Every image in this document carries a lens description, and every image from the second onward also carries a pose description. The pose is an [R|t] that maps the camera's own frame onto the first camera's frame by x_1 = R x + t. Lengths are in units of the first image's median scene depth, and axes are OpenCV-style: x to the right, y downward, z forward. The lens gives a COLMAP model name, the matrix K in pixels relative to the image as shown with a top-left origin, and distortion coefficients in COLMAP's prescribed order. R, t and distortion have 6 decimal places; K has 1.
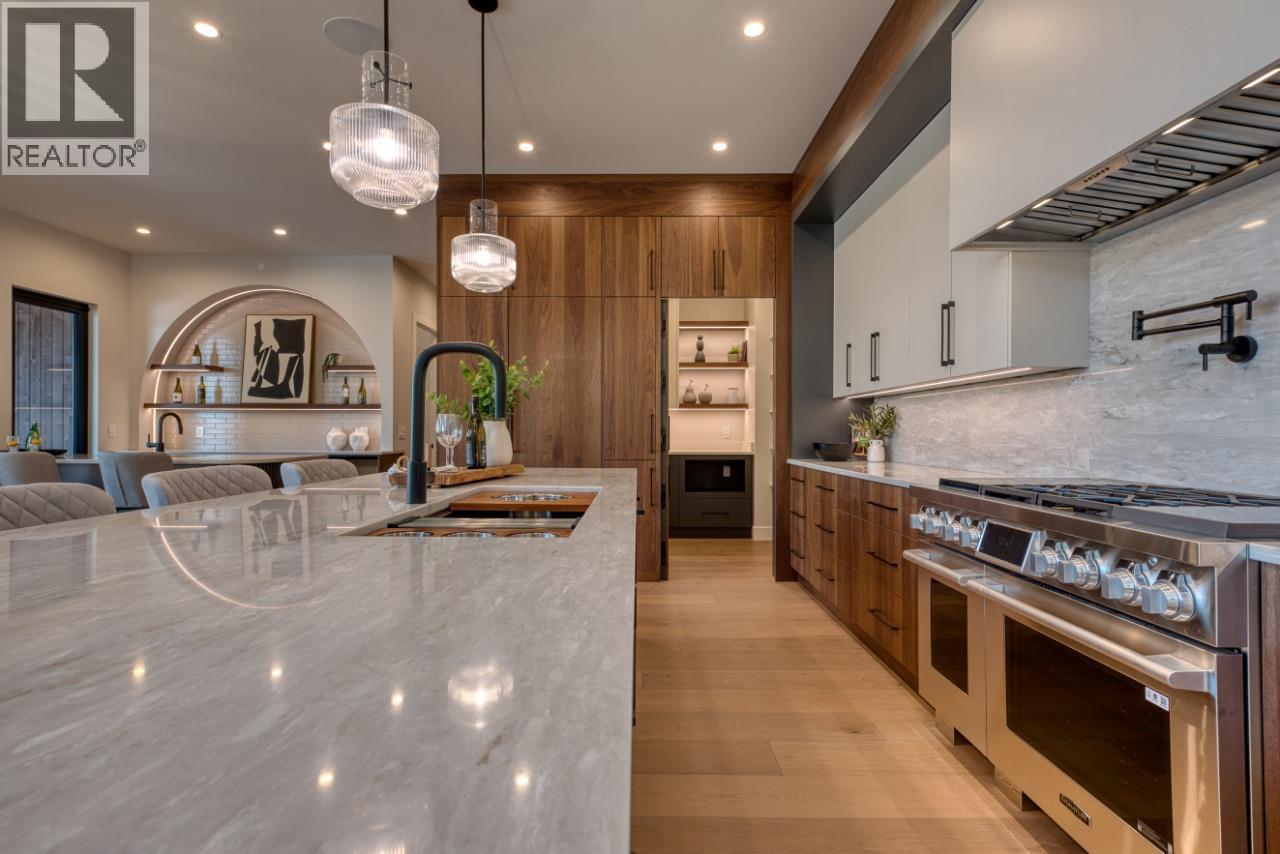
lens RADIAL K [[619.5, 0, 638.0], [0, 619.5, 434.7], [0, 0, 1]] dist [0.012119, -0.001406]
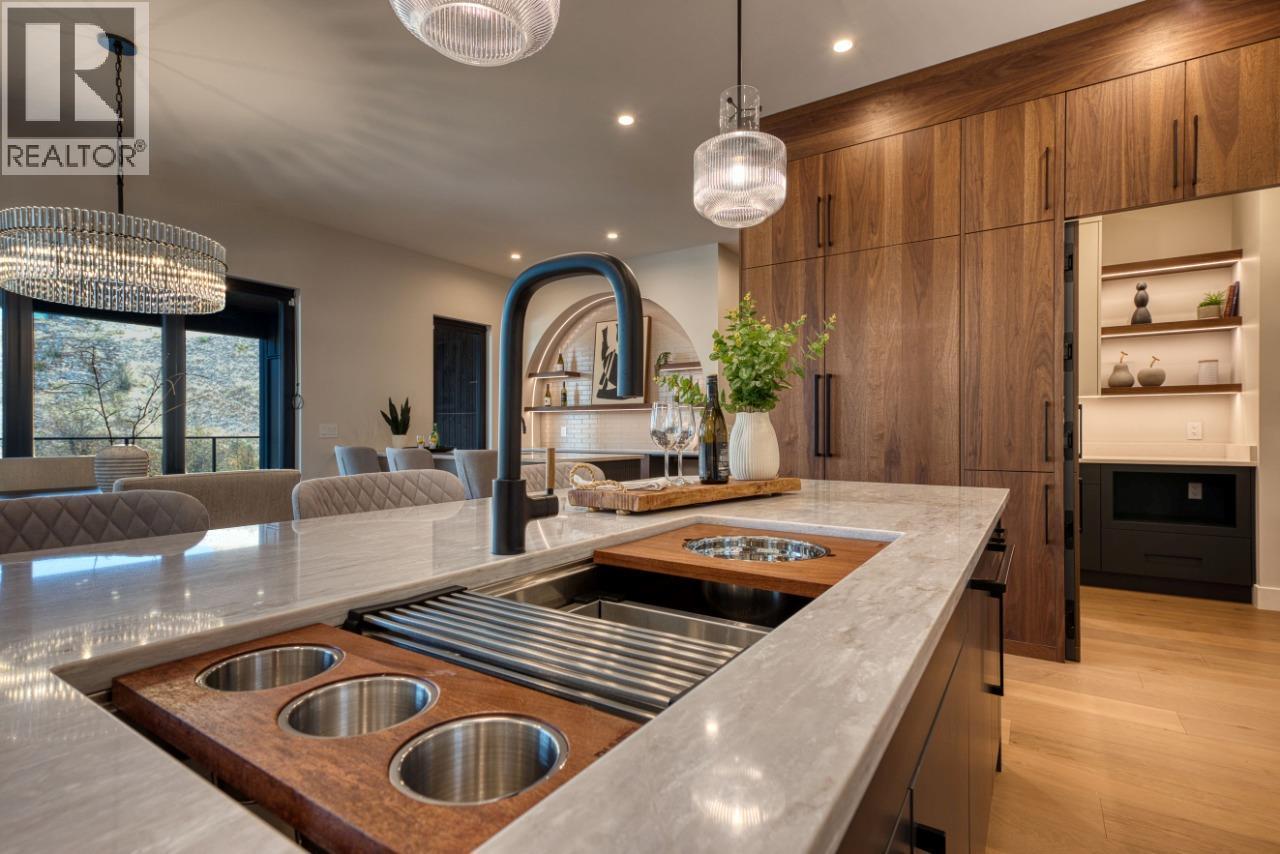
lens RADIAL K [[620.0, 0, 638.1], [0, 620.0, 434.8], [0, 0, 1]] dist [0.013565, -0.002006]
pose [[0.839418, -0.000210, -0.543486, 0.017912], [0.000137, 1.000000, -0.000175, 0.001447], [0.543486, 0.000072, 0.839418, 0.218938]]
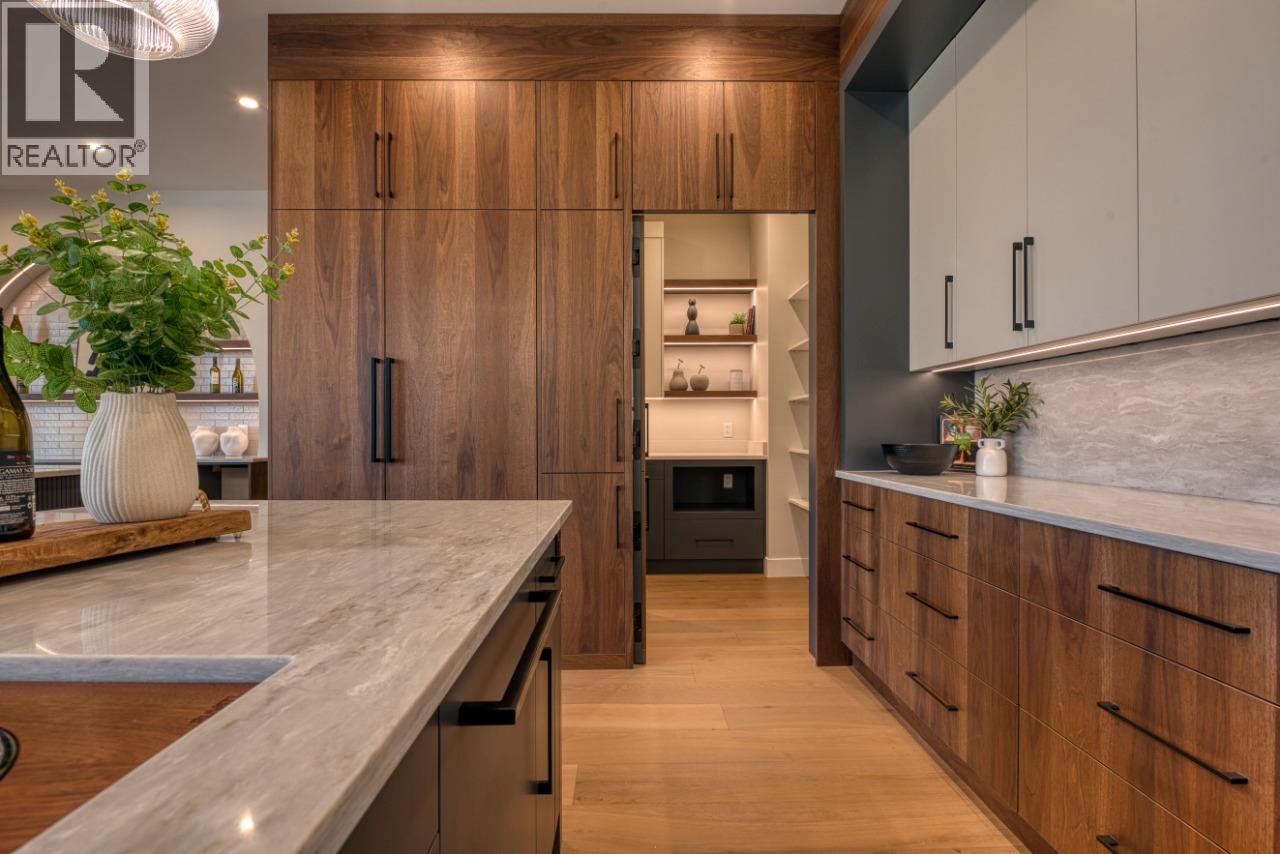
lens RADIAL K [[620.8, 0, 638.5], [0, 620.8, 430.5], [0, 0, 1]] dist [-0.003576, -0.000704]
pose [[0.999802, -0.004478, 0.019378, 0.030670], [0.004582, 0.999975, -0.005319, 0.001620], [-0.019354, 0.005407, 0.999798, 0.378869]]
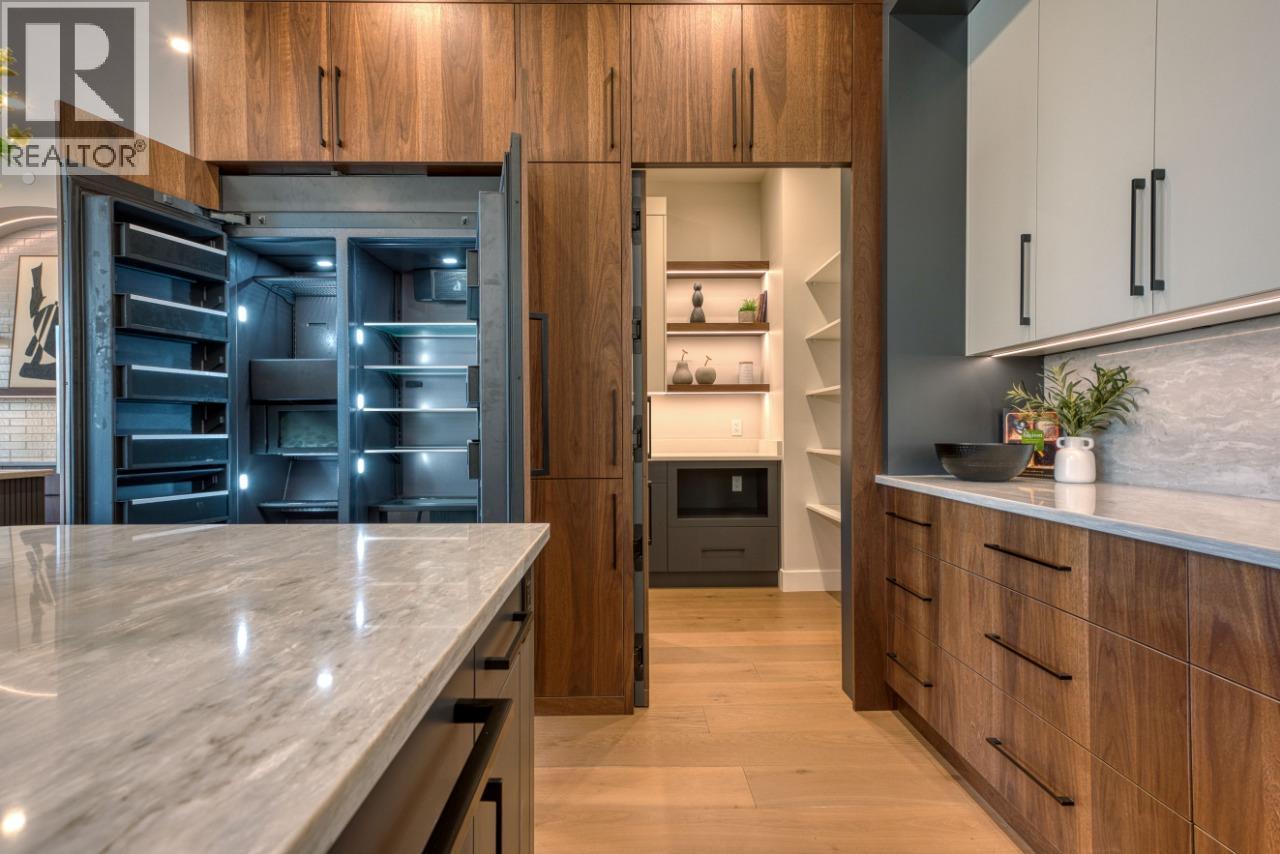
lens RADIAL K [[620.0, 0, 638.1], [0, 620.0, 434.8], [0, 0, 1]] dist [0.013565, -0.002006]
pose [[0.999786, -0.006445, 0.019671, 0.031214], [0.006375, 0.999973, 0.003636, 0.002318], [-0.019694, -0.003510, 0.999800, 0.480236]]
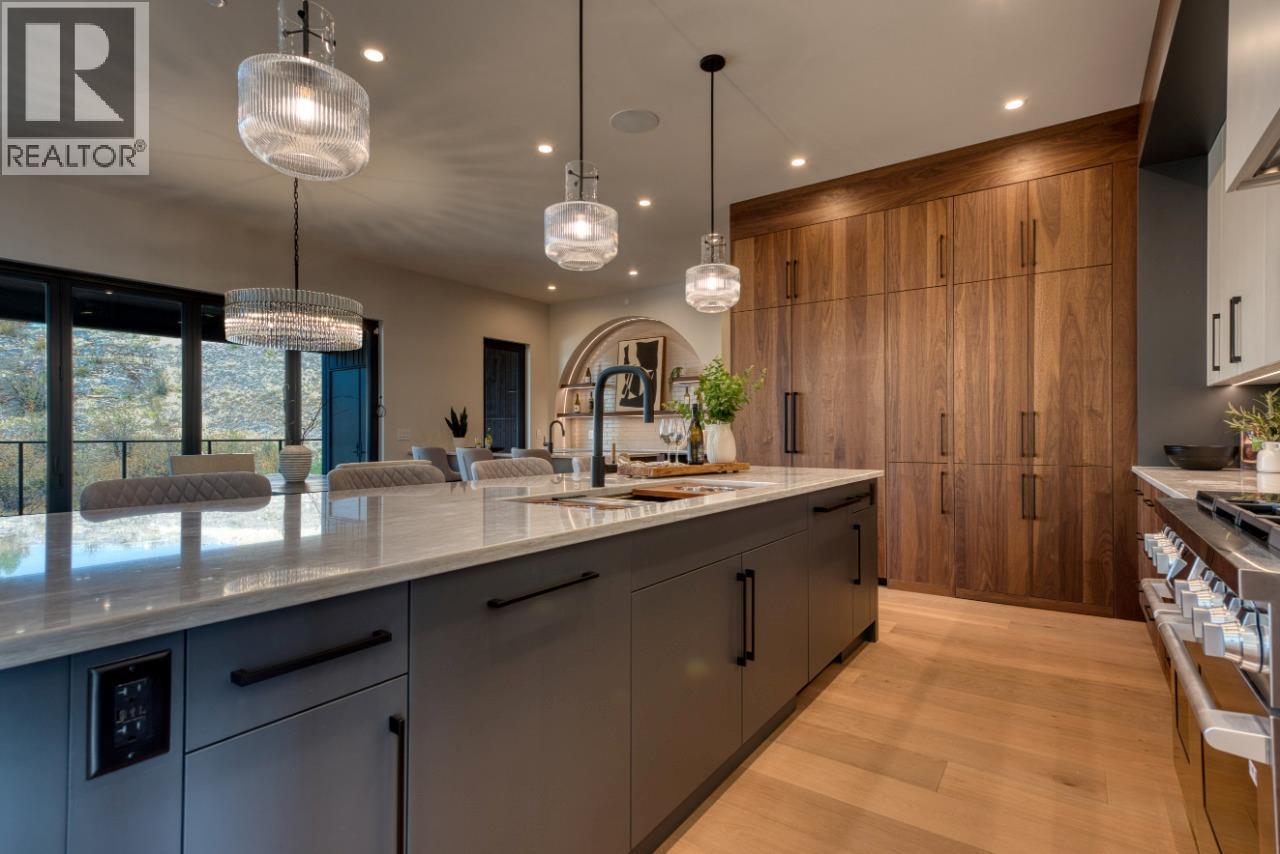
lens RADIAL K [[627.3, 0, 634.0], [0, 627.3, 434.2], [0, 0, 1]] dist [0.013365, -0.000566]
pose [[0.819767, -0.004284, -0.572681, 0.180878], [0.001902, 0.999987, -0.004758, 0.001233], [0.572694, 0.002811, 0.819764, -0.026891]]
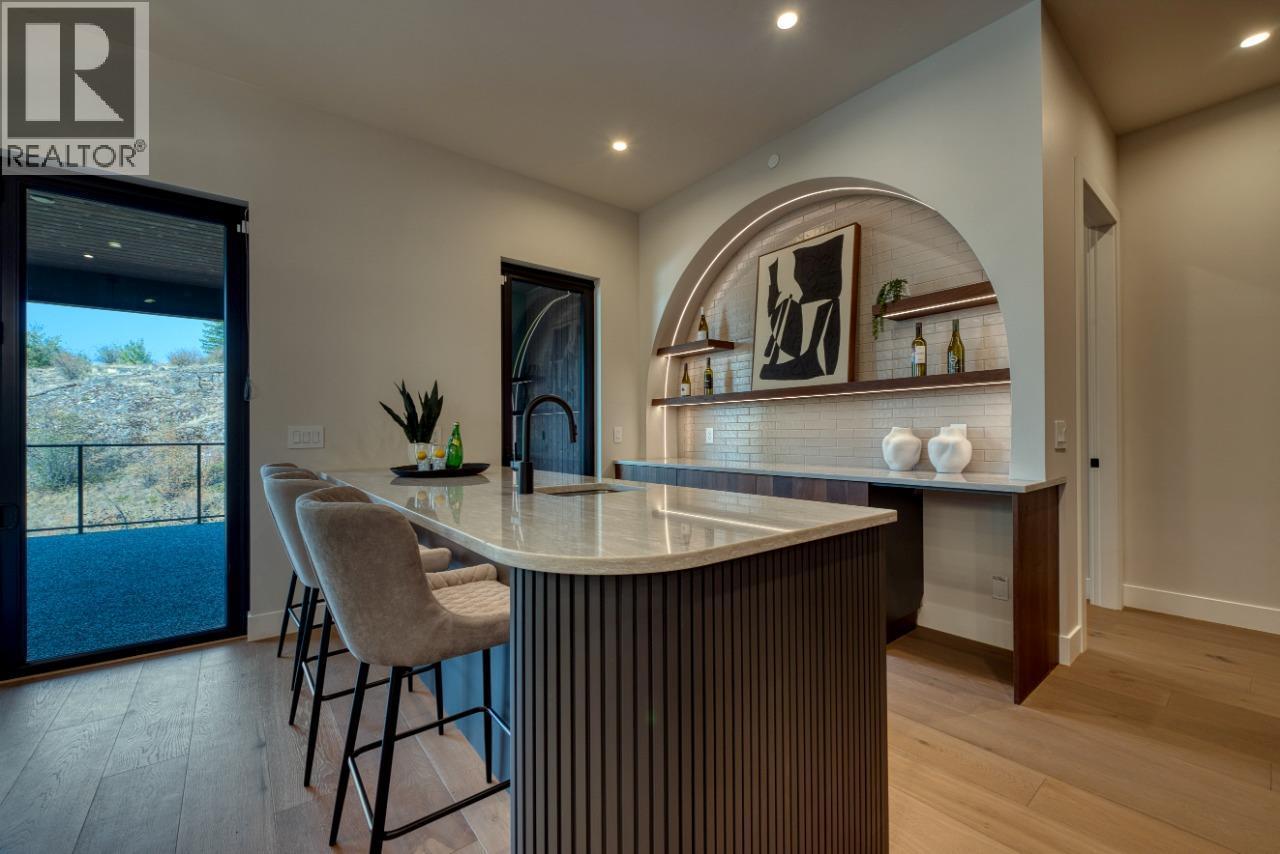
lens RADIAL K [[521.0, 0, 634.4], [0, 521.0, 432.6], [0, 0, 1]] dist [-0.001276, -0.000521]
pose [[0.624610, -0.008071, -0.780895, -0.436883], [0.004331, 0.999967, -0.006871, -0.006230], [0.780924, 0.000910, 0.624625, 0.852819]]
